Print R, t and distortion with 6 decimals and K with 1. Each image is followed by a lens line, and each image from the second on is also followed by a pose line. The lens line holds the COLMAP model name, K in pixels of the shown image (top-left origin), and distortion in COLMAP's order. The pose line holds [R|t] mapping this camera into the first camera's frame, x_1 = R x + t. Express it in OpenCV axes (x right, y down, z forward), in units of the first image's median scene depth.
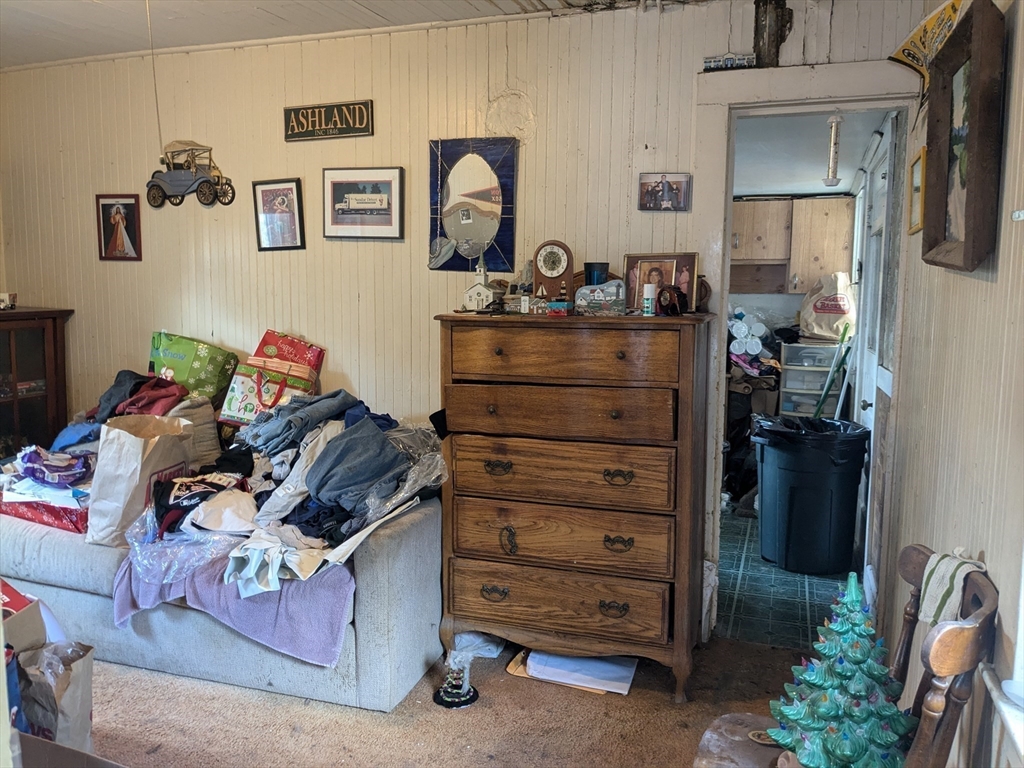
lens RADIAL K [[810.4, 0, 514.4], [0, 810.4, 381.3], [0, 0, 1]] dist [0.041508, -0.011770]
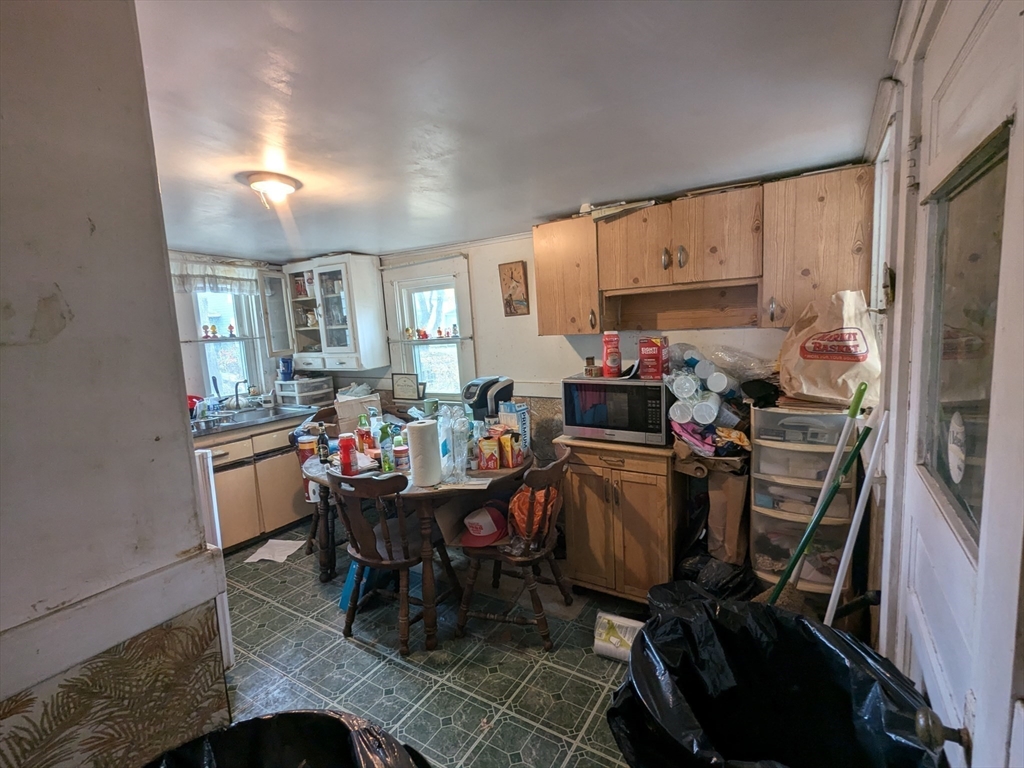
lens RADIAL K [[486.2, 0, 506.4], [0, 486.2, 384.9], [0, 0, 1]] dist [0.002543, 0.000394]
pose [[0.968565, -0.030615, -0.246871, 0.237294], [0.036614, 0.999134, 0.019744, -0.079234], [0.246053, -0.028162, 0.968847, 0.577775]]
